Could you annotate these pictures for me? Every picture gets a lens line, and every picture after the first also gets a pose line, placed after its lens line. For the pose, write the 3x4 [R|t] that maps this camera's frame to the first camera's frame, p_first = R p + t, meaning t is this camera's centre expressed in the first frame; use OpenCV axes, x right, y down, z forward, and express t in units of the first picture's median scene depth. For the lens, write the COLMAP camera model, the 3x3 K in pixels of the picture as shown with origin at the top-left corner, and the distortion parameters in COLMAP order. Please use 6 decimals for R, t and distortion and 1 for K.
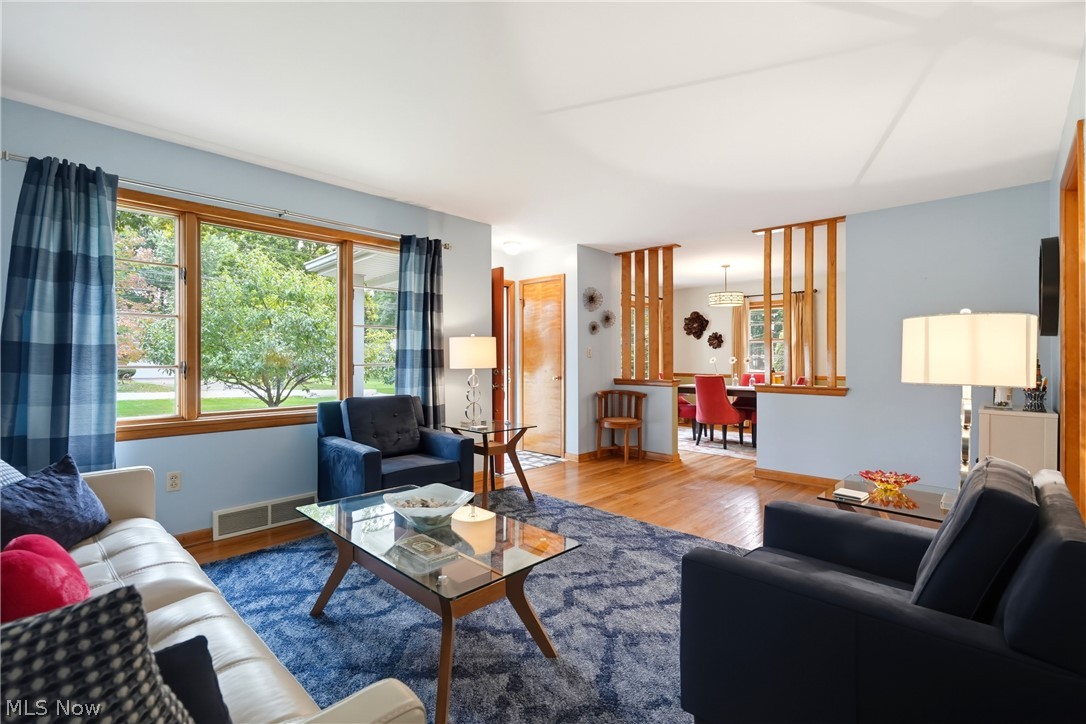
lens RADIAL K [[498.7, 0, 539.5], [0, 498.7, 357.9], [0, 0, 1]] dist [-0.002444, 0.002919]
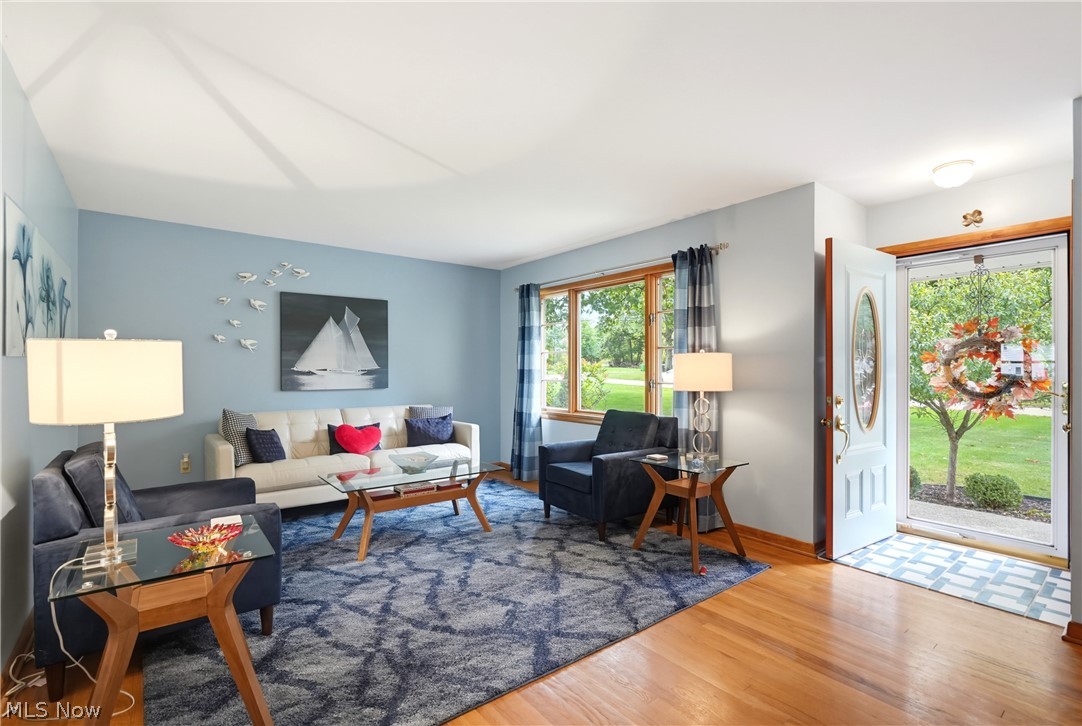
lens RADIAL K [[496.9, 0, 537.3], [0, 496.9, 370.8], [0, 0, 1]] dist [-0.002444, 0.002919]
pose [[-0.151440, -0.000981, -0.988466, 0.959834], [0.001426, 0.999998, -0.001211, -0.016259], [0.988465, -0.001593, -0.151438, 1.122514]]
